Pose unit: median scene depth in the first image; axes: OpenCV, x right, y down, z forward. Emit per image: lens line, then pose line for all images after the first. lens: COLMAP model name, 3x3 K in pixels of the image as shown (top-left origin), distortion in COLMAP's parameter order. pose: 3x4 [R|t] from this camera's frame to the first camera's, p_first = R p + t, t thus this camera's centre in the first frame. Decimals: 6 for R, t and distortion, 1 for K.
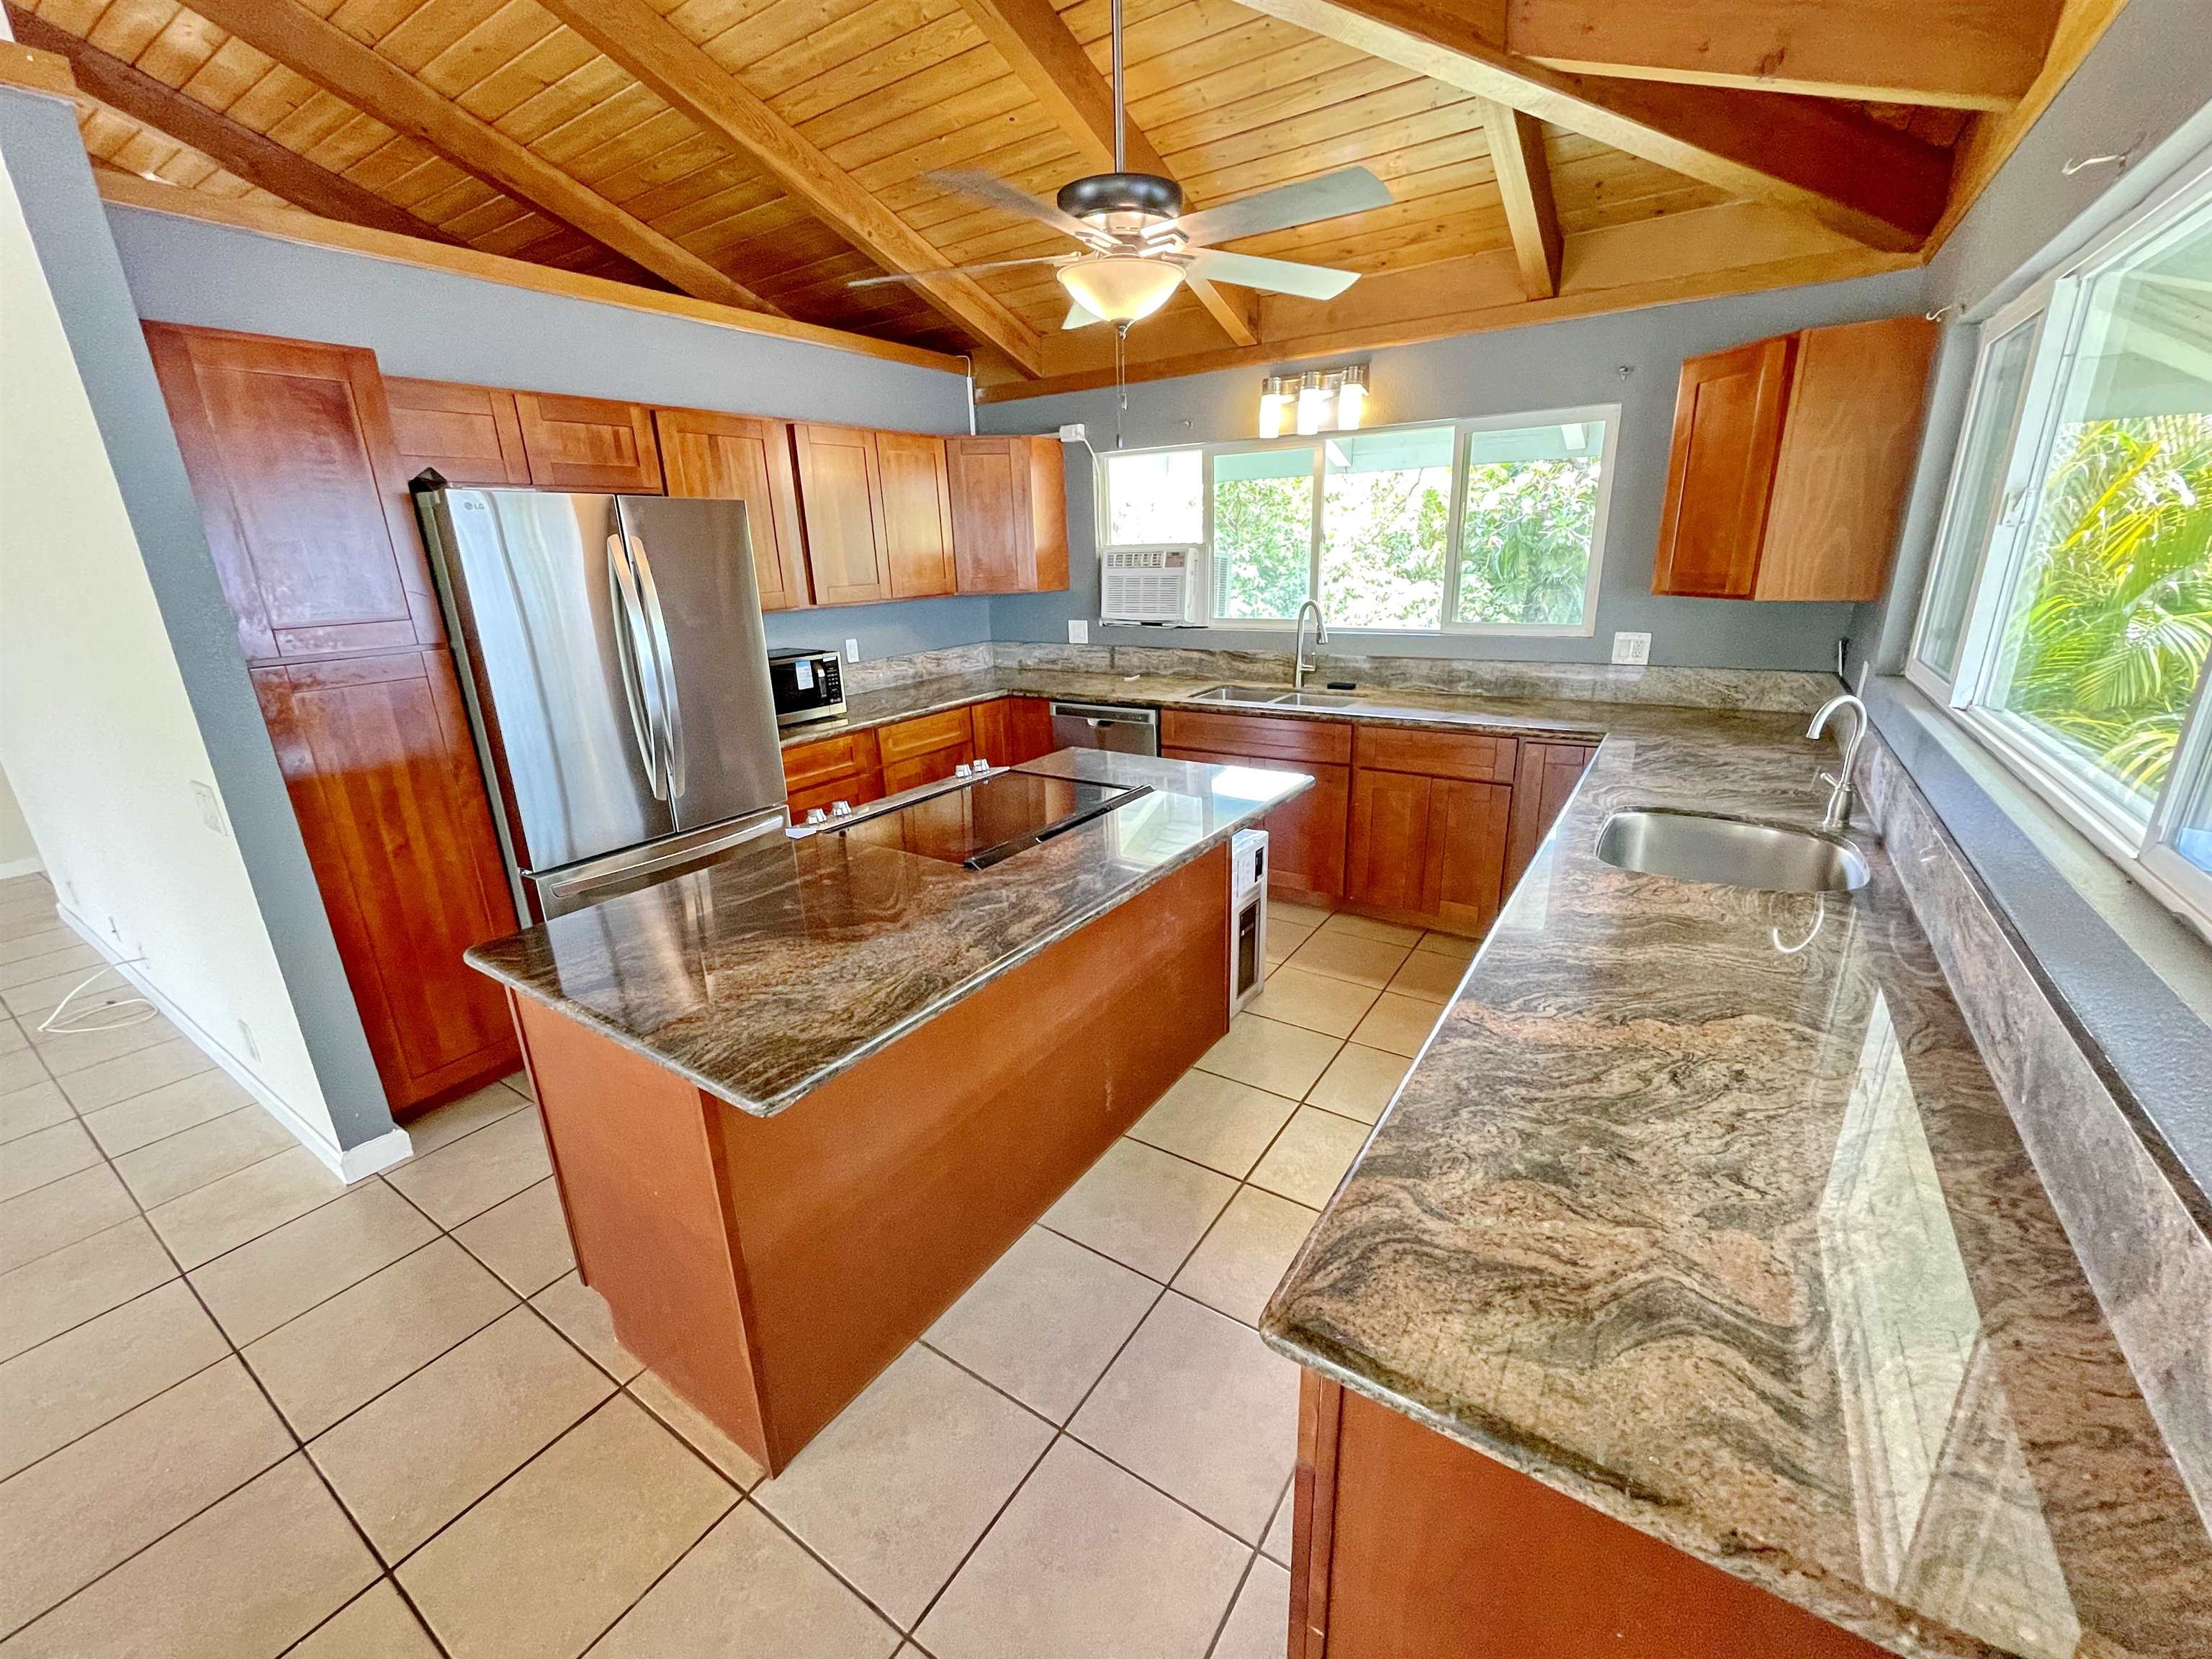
lens RADIAL K [[895.7, 0, 1103.6], [0, 895.7, 827.3], [0, 0, 1]] dist [-0.002992, 0.000029]
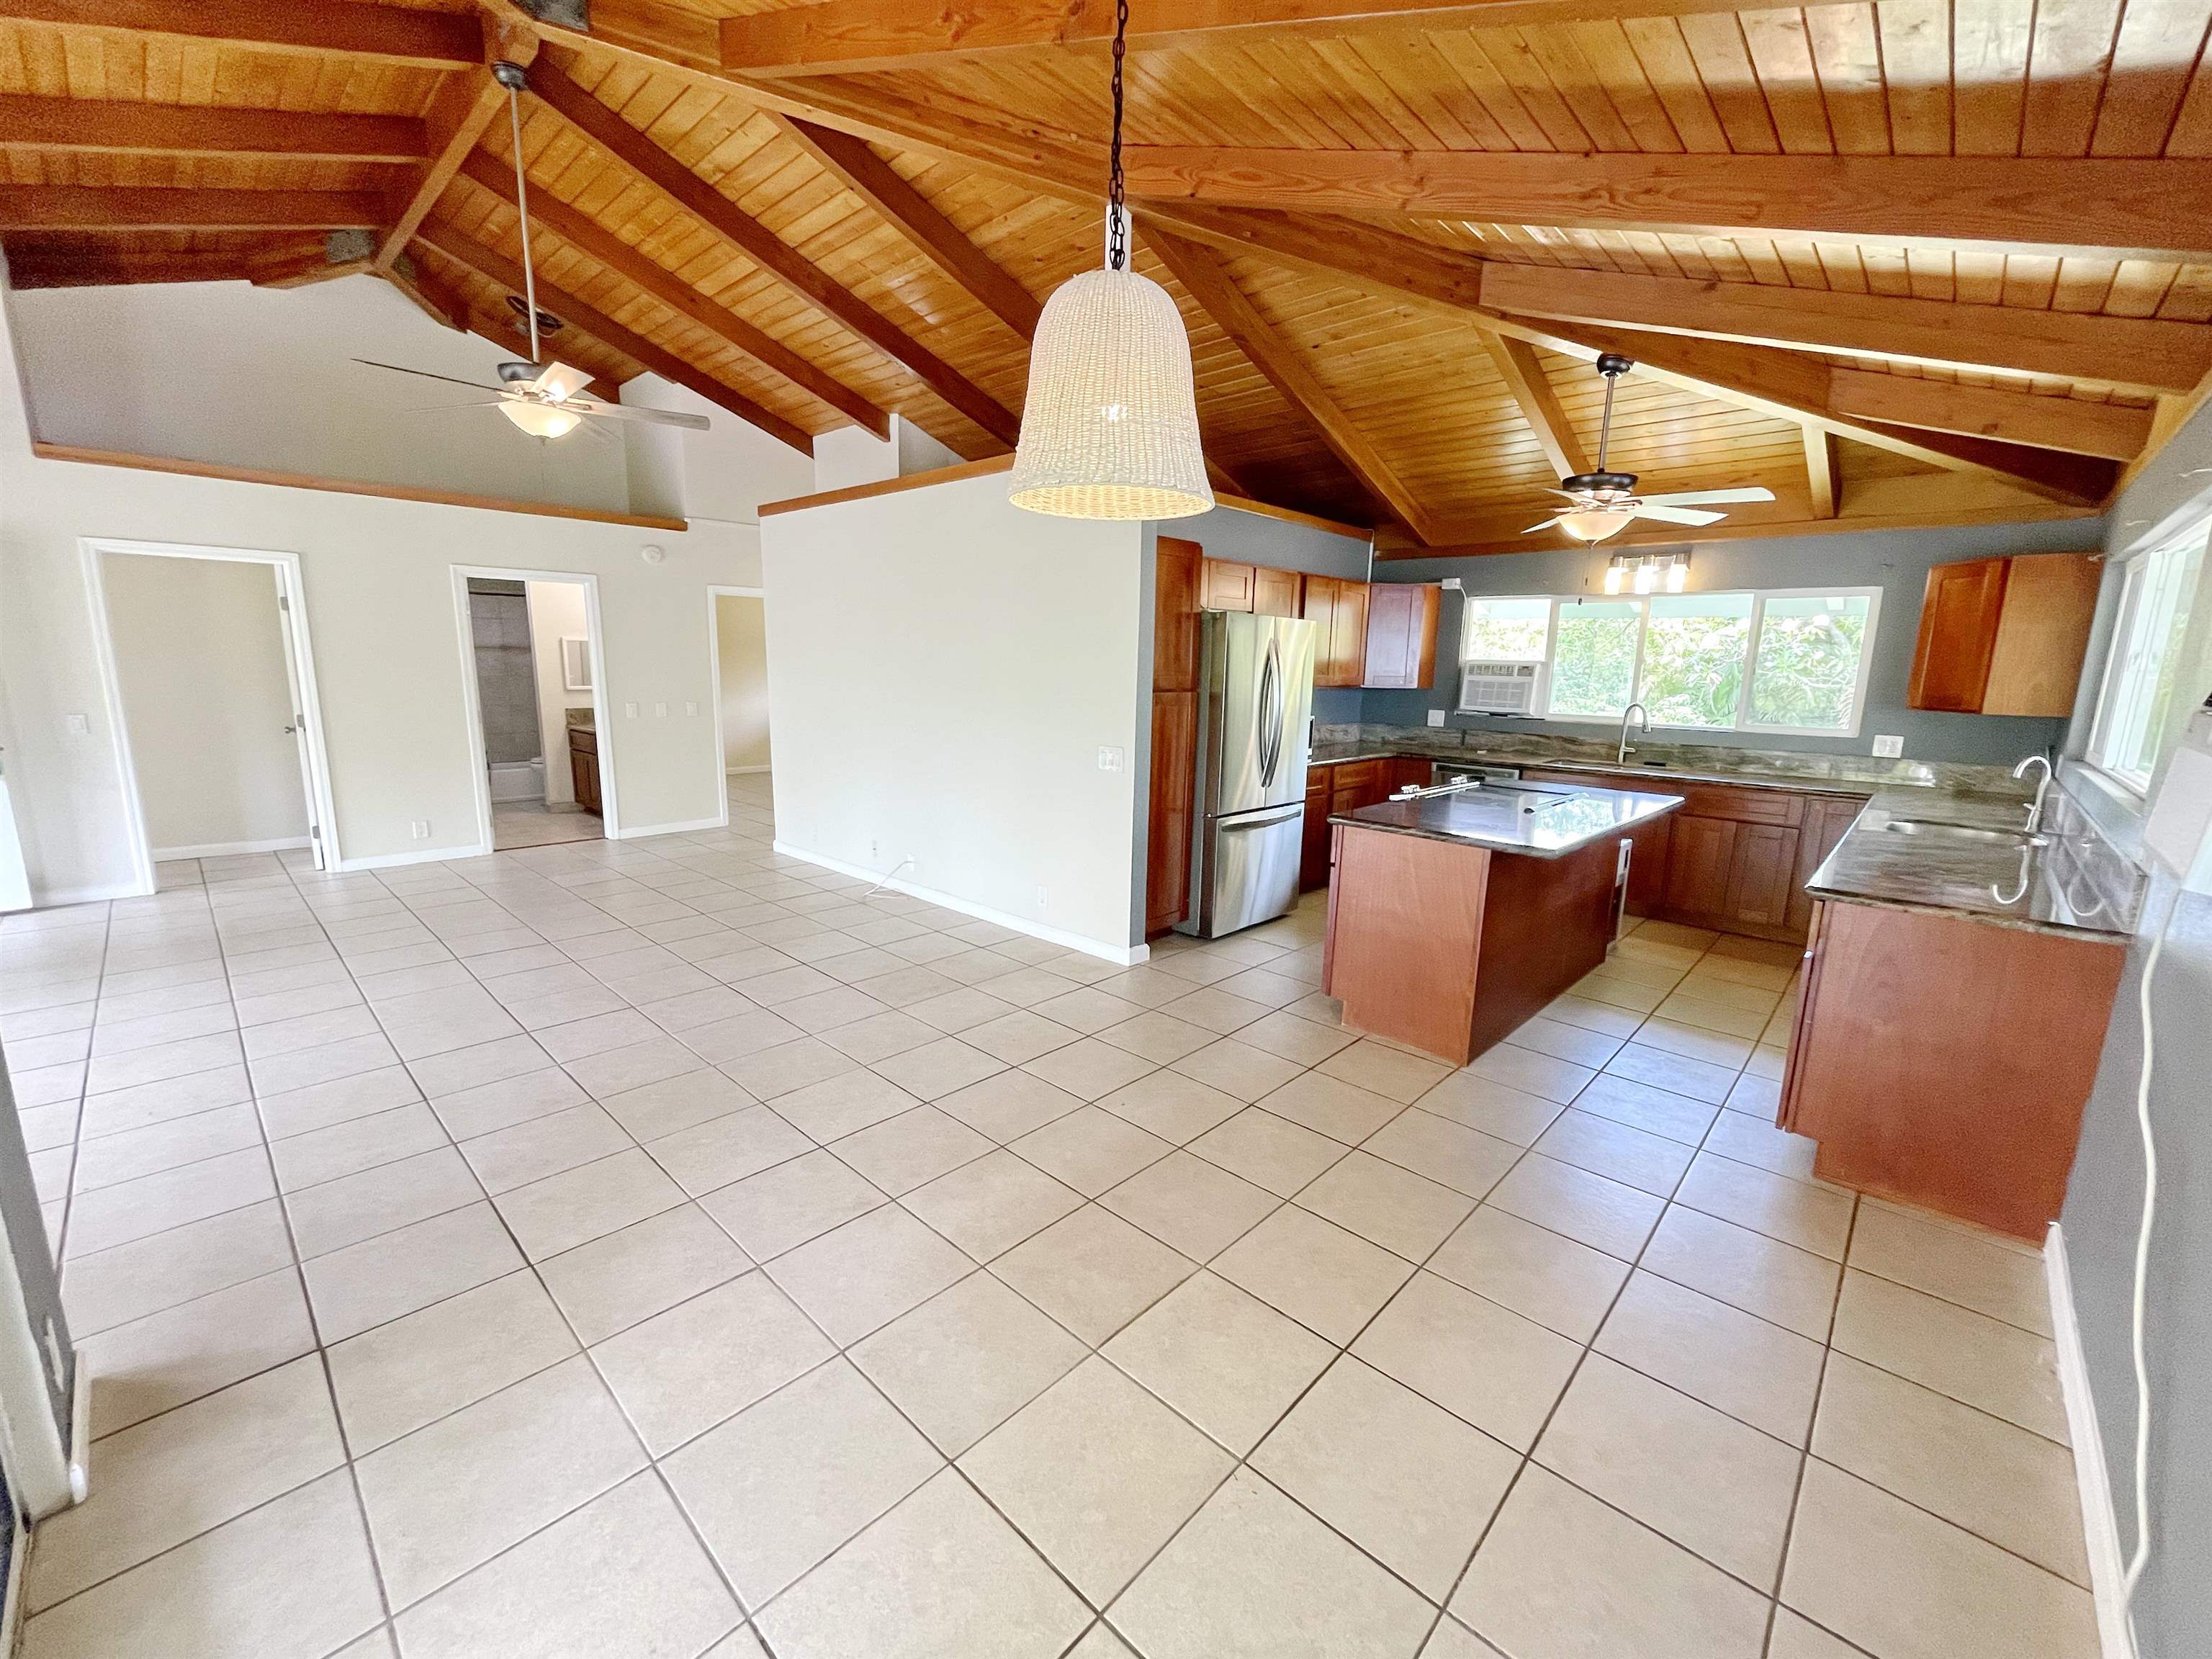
lens RADIAL K [[895.7, 0, 1101.5], [0, 895.7, 828.7], [0, 0, 1]] dist [-0.002992, 0.000029]
pose [[0.983863, 0.084418, -0.157757, -0.403518], [-0.102206, 0.988854, -0.108263, 0.207190], [0.146859, 0.122640, 0.981525, -0.565457]]
